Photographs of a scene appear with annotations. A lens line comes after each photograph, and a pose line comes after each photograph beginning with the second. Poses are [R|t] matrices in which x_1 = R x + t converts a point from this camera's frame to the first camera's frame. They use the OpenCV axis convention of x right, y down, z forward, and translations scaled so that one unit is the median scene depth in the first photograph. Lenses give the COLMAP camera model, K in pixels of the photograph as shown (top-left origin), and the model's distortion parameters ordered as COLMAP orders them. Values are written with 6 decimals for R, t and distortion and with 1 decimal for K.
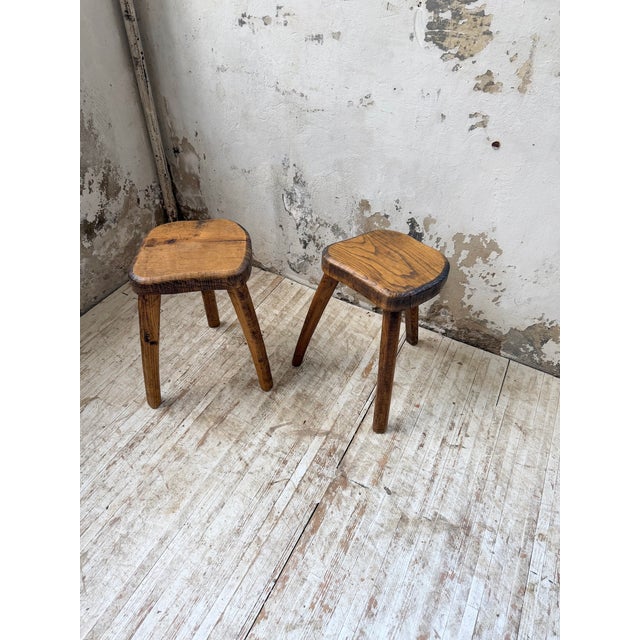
lens RADIAL K [[452.1, 0, 318.7], [0, 452.1, 319.8], [0, 0, 1]] dist [0.039337, -0.060599]
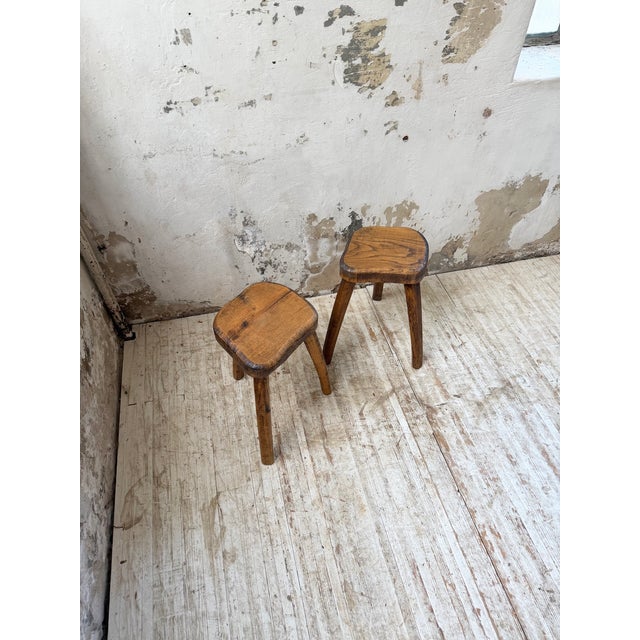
lens RADIAL K [[452.1, 0, 315.5], [0, 452.1, 319.1], [0, 0, 1]] dist [0.039337, -0.060599]
pose [[0.750418, -0.514041, 0.415494, -0.579366], [0.475350, 0.856500, 0.201122, -0.288993], [-0.459256, 0.046579, 0.887082, -0.046942]]
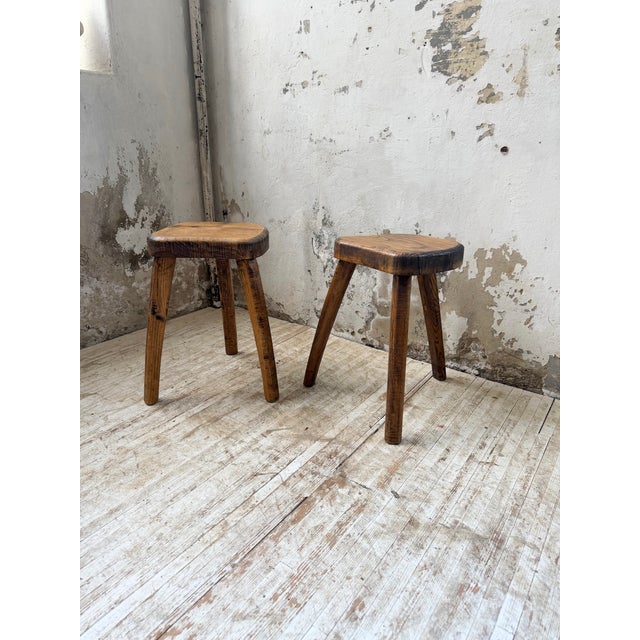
lens RADIAL K [[452.1, 0, 320.2], [0, 452.1, 321.7], [0, 0, 1]] dist [0.039337, -0.060599]
pose [[0.990294, 0.033004, -0.135016, 0.108452], [-0.082940, 0.919811, -0.383494, 0.378277], [0.111533, 0.390970, 0.913621, 0.126705]]
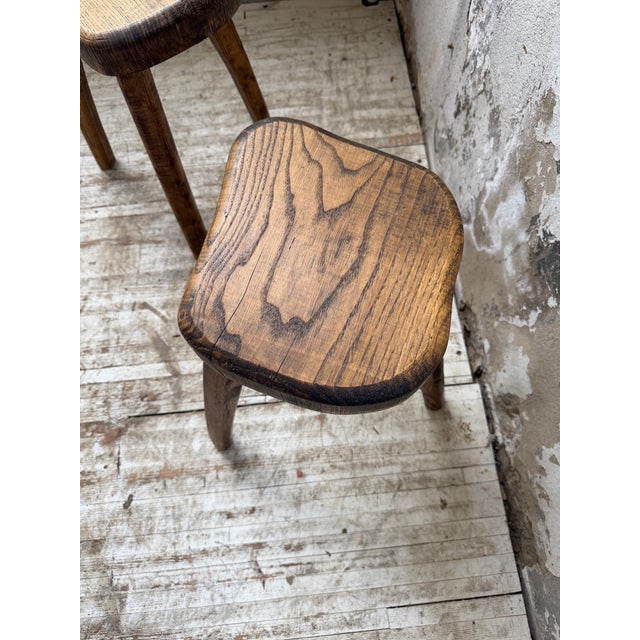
lens RADIAL K [[452.1, 0, 318.1], [0, 452.1, 318.9], [0, 0, 1]] dist [0.039337, -0.060599]
pose [[0.546744, 0.769775, -0.329419, 0.285633], [-0.555531, 0.627862, 0.545138, -0.268222], [0.626463, -0.115048, 0.770914, 0.639041]]
